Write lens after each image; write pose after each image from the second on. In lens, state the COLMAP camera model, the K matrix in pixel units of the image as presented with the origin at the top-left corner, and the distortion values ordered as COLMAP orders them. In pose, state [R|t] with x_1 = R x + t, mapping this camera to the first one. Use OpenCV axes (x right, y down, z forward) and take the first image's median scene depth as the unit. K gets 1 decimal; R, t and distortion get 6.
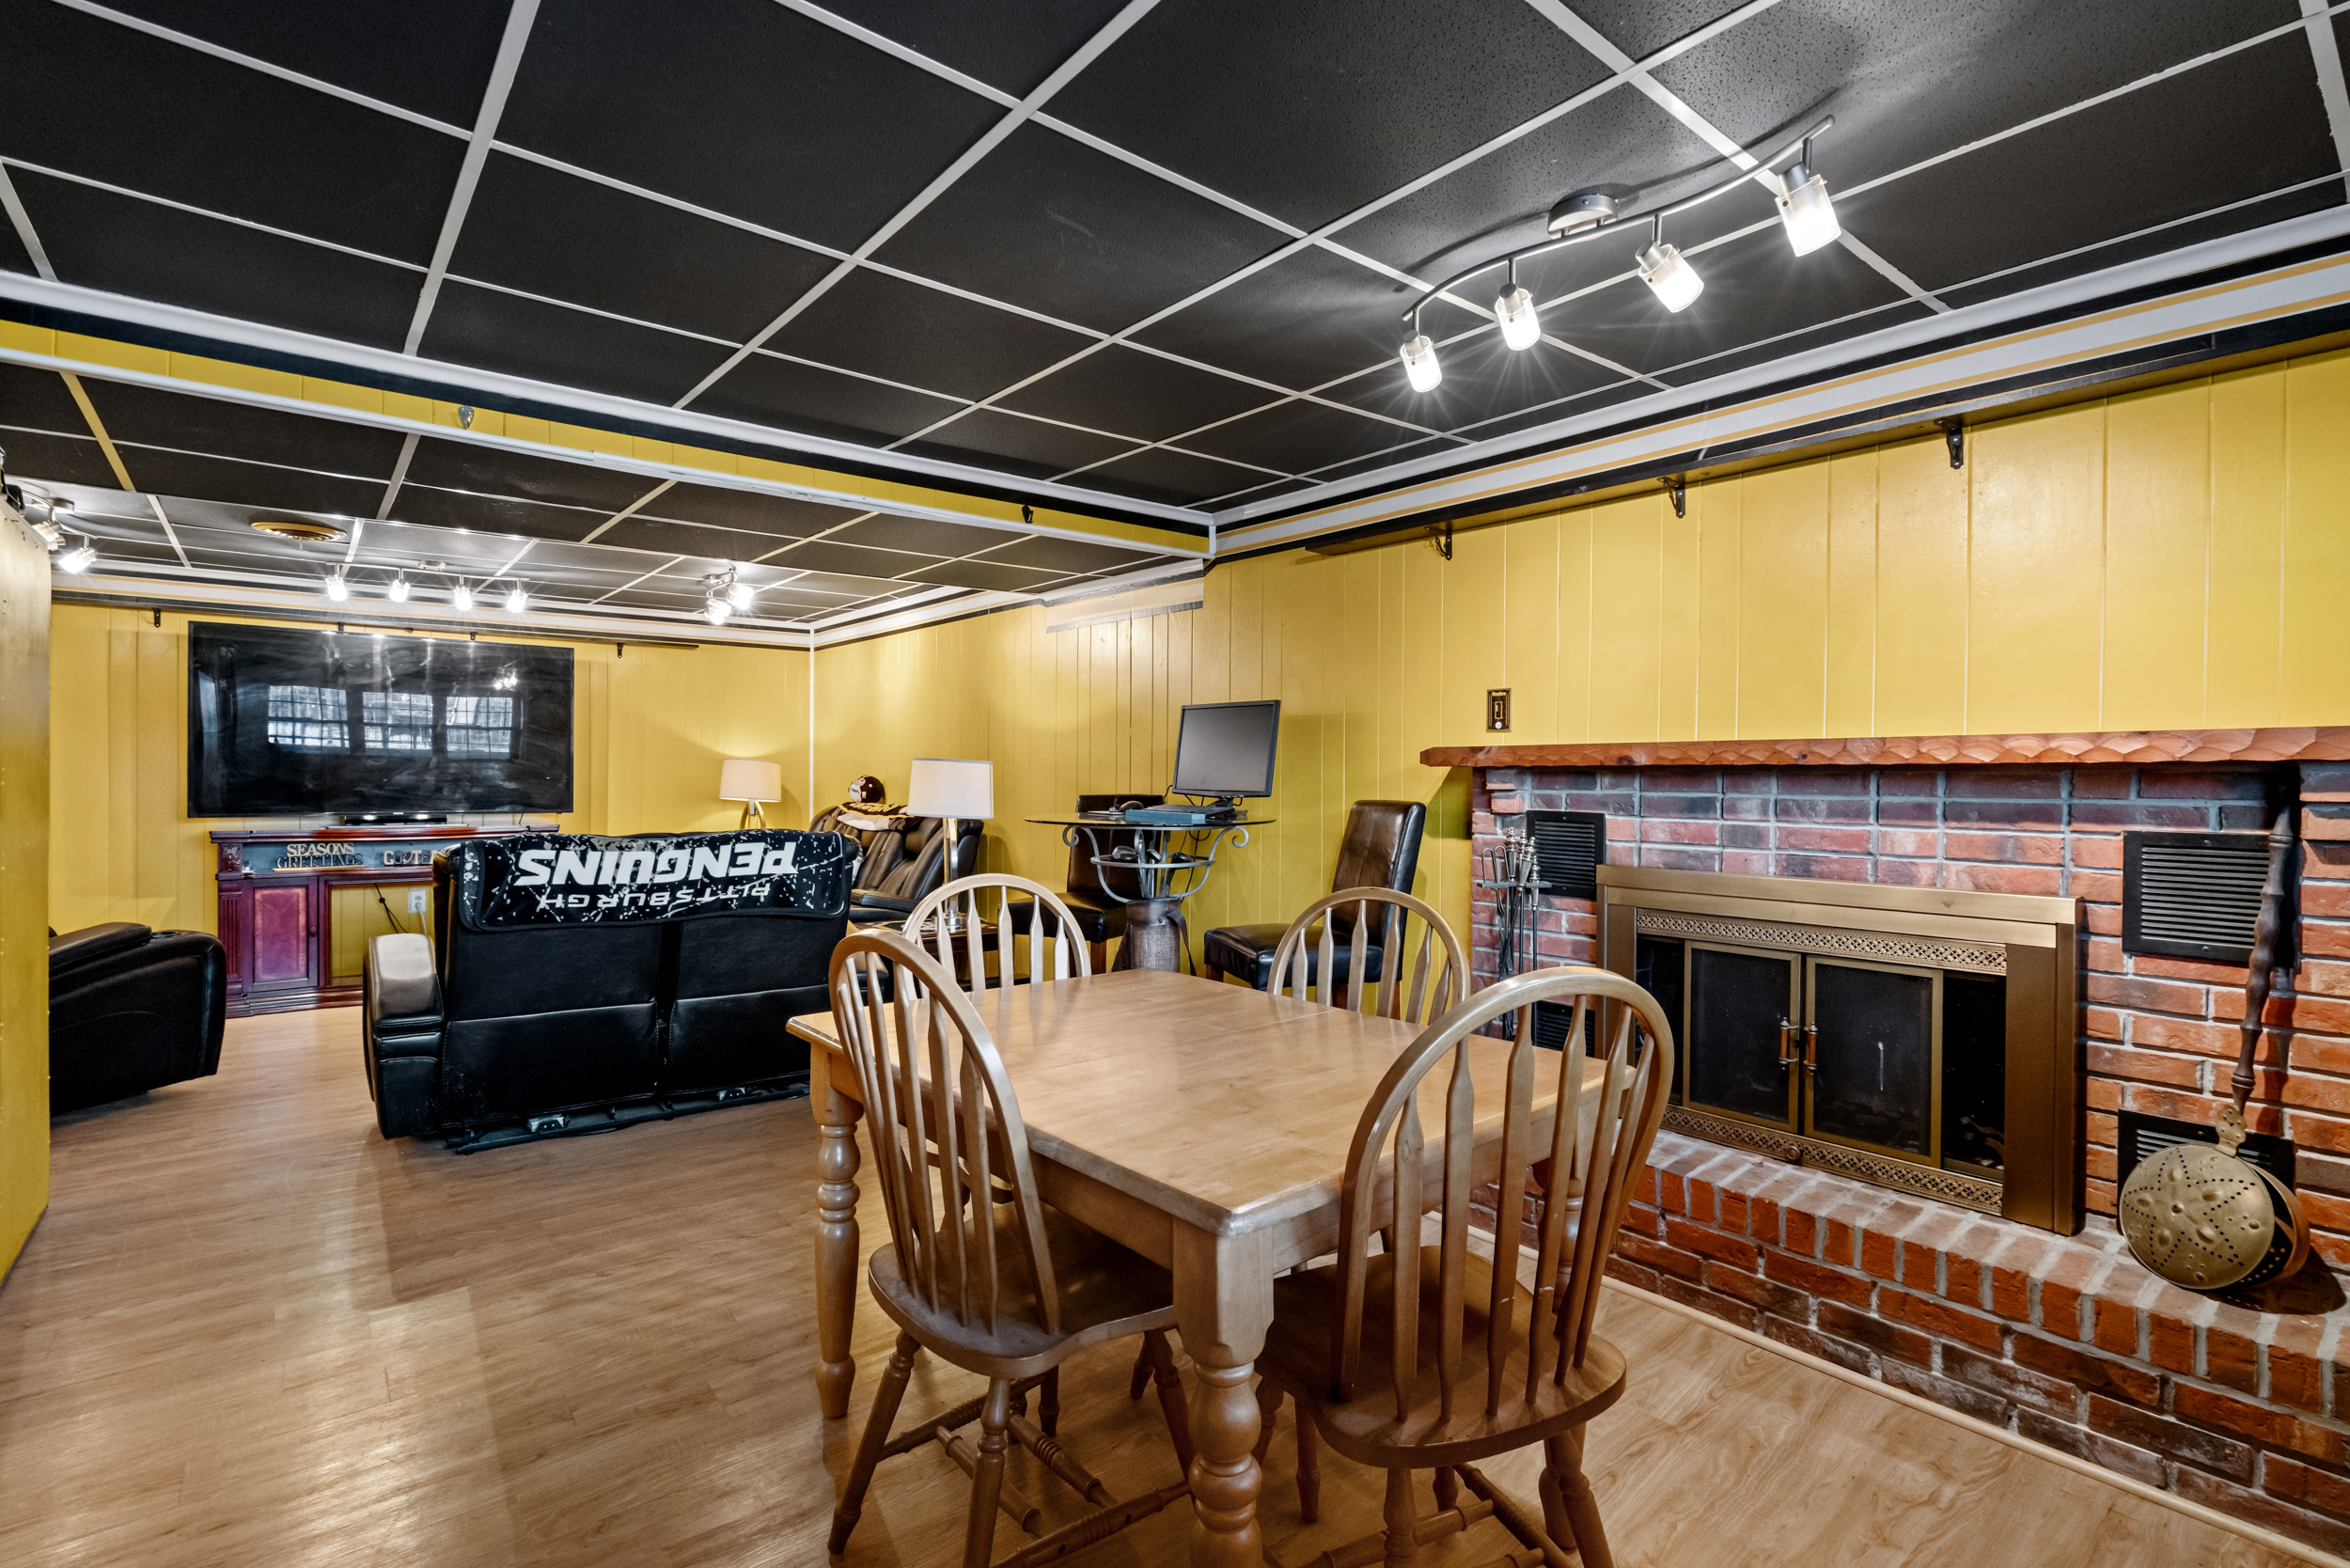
lens RADIAL K [[1104.3, 0, 1132.1], [0, 1104.3, 776.5], [0, 0, 1]] dist [-0.001522, 0.000173]
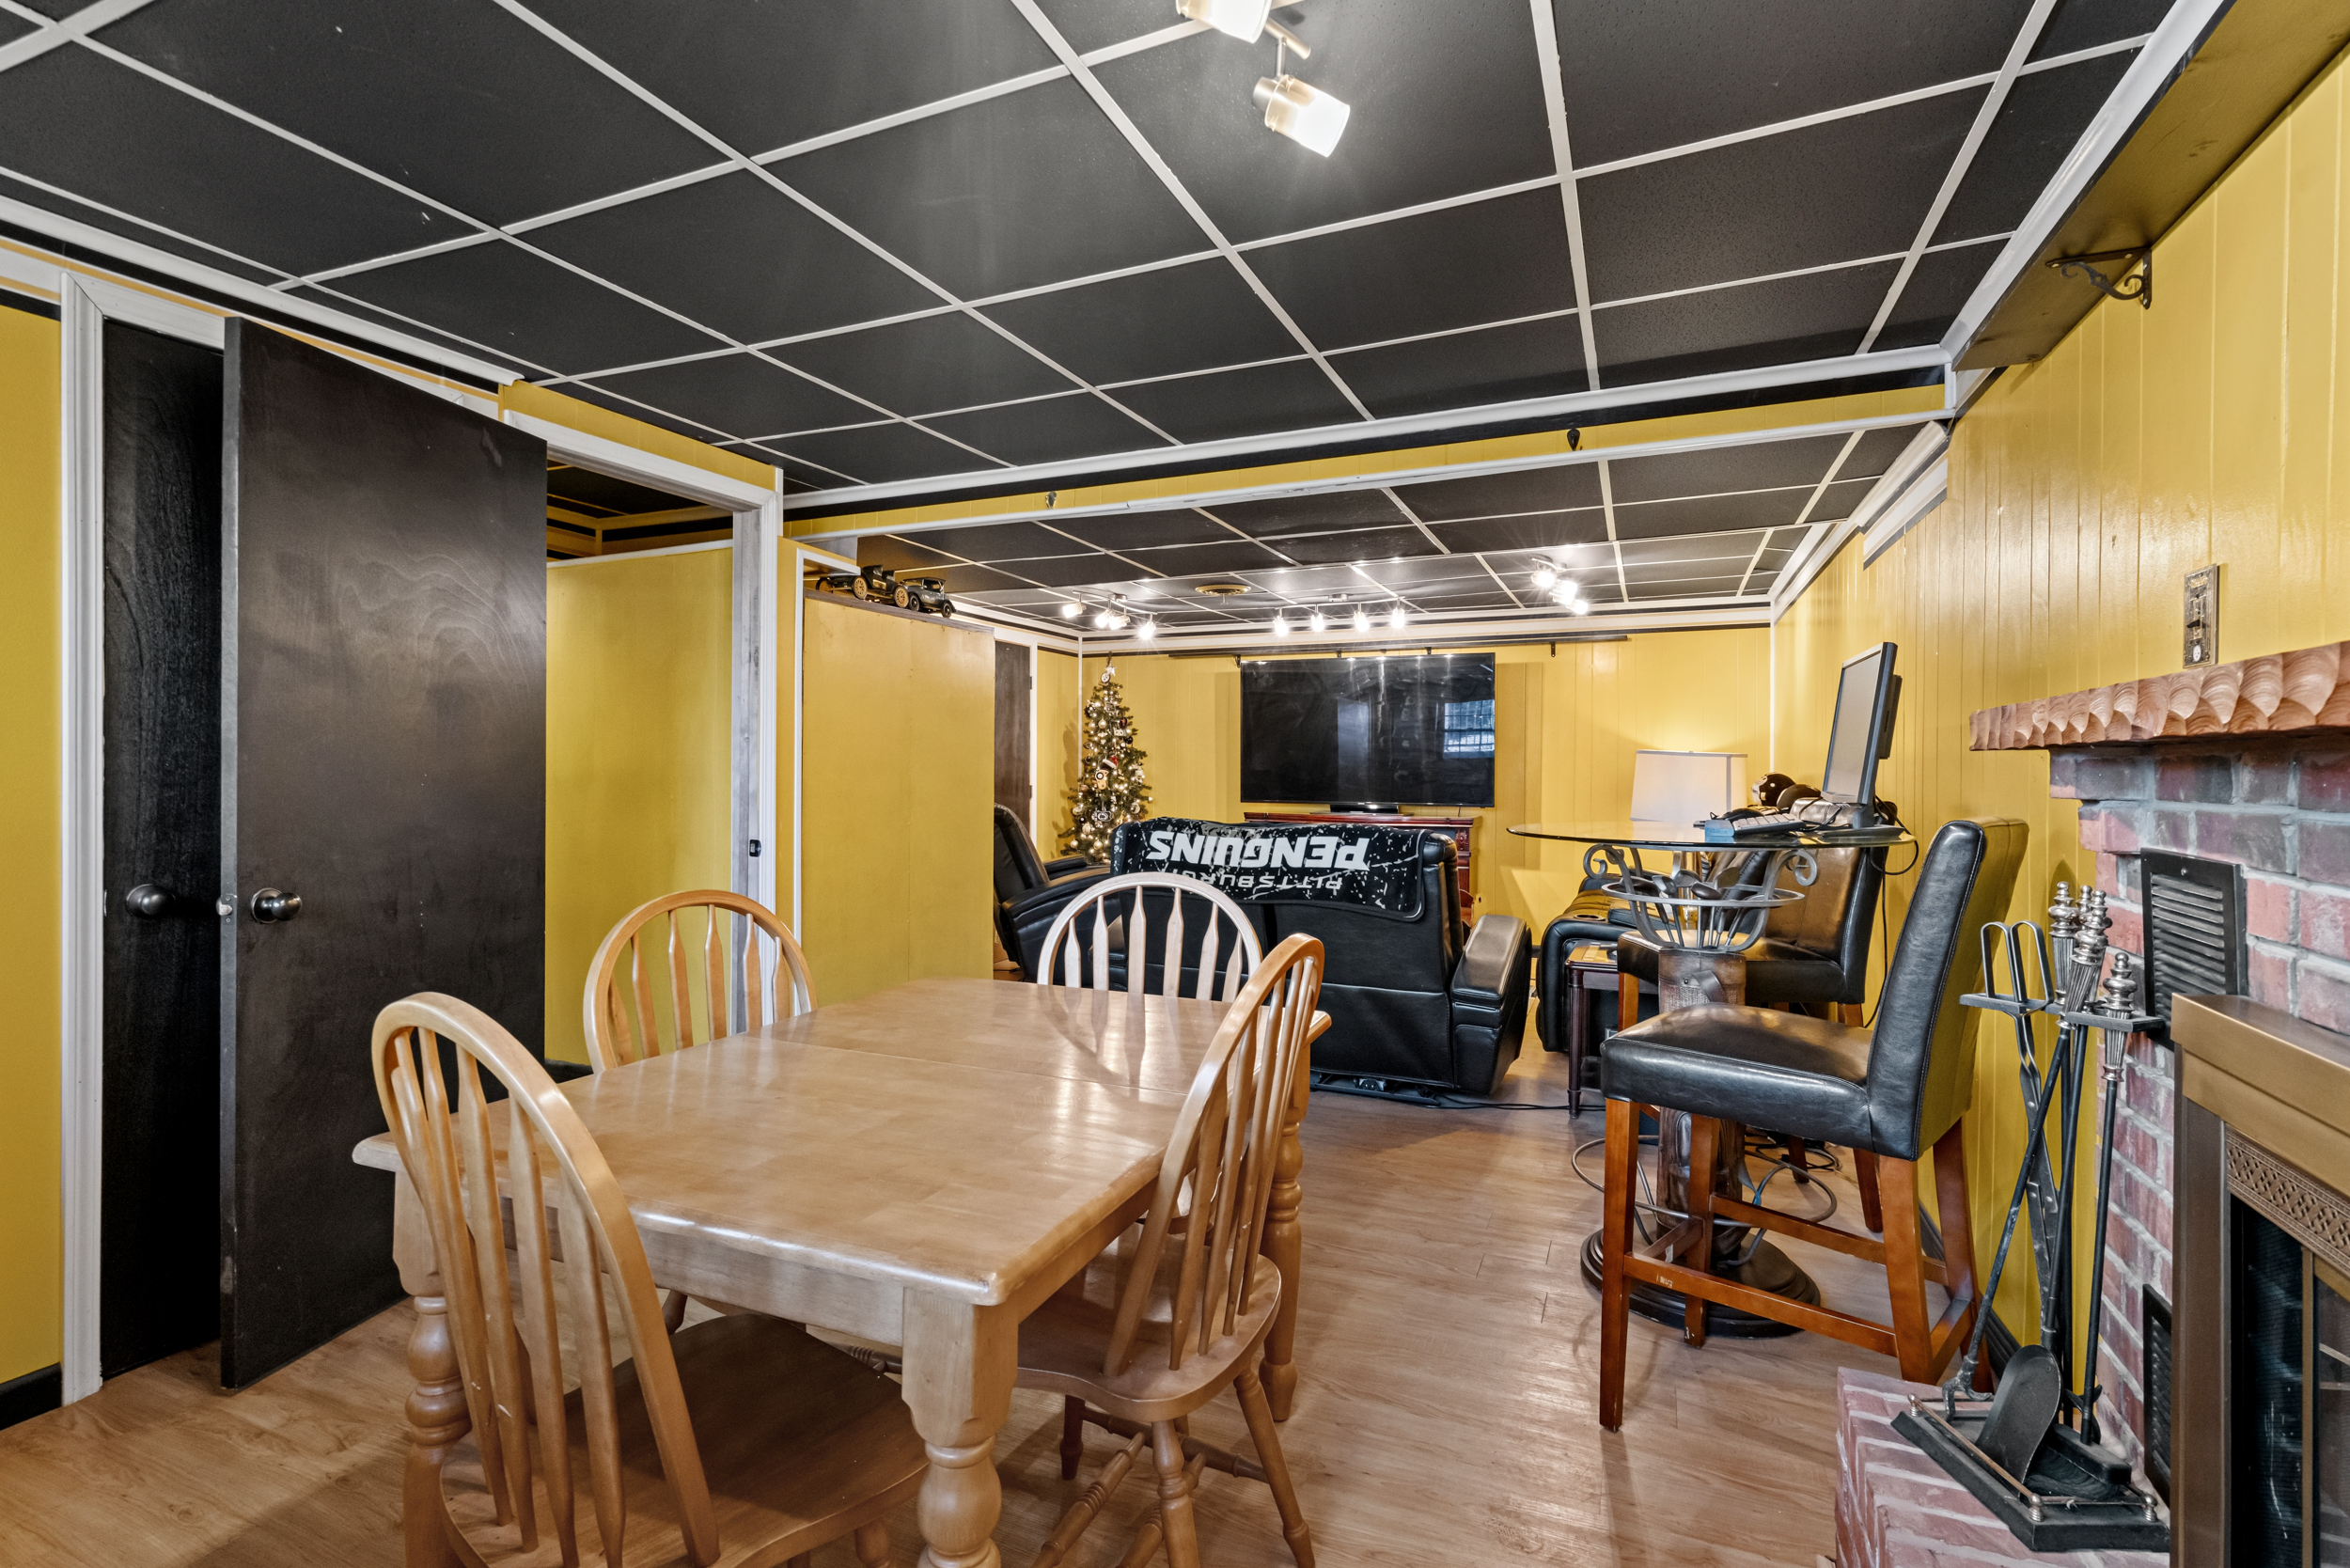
lens RADIAL K [[1094.3, 0, 1143.5], [0, 1094.3, 759.5], [0, 0, 1]] dist [0.033817, 0.000377]
pose [[0.458194, -0.010453, -0.888791, 0.490155], [-0.002581, 0.999911, -0.013091, 0.002618], [0.888849, 0.008292, 0.458126, 0.390795]]
